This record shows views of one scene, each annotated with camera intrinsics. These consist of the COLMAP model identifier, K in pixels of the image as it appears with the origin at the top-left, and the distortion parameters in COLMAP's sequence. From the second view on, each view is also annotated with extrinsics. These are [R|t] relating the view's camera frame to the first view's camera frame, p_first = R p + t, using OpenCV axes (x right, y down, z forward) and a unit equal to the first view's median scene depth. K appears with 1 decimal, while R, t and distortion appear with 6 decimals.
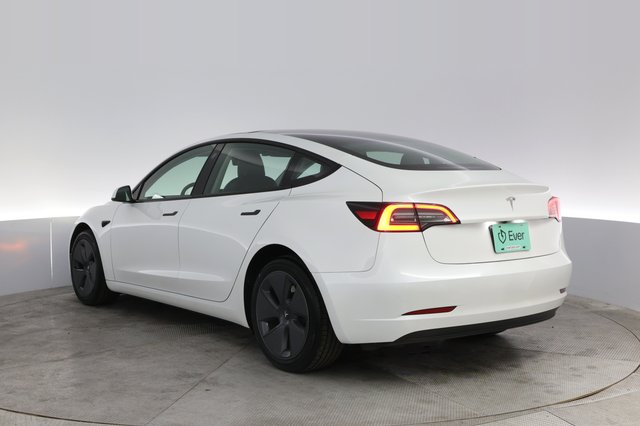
lens RADIAL K [[529.6, 0, 320.0], [0, 529.6, 213.0], [0, 0, 1]] dist [-0.001277, -0.003002]
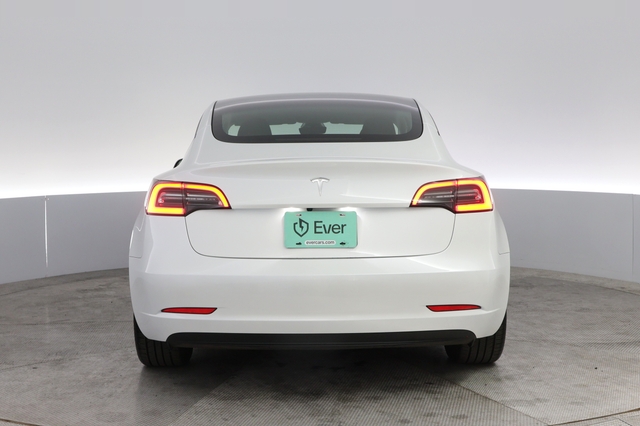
lens RADIAL K [[529.6, 0, 320.0], [0, 529.6, 213.0], [0, 0, 1]] dist [-0.001277, -0.003002]
pose [[0.893896, 0.053051, -0.445125, 0.717796], [-0.024755, 0.997299, 0.069147, -0.032090], [0.447591, -0.050791, 0.892795, 0.316101]]
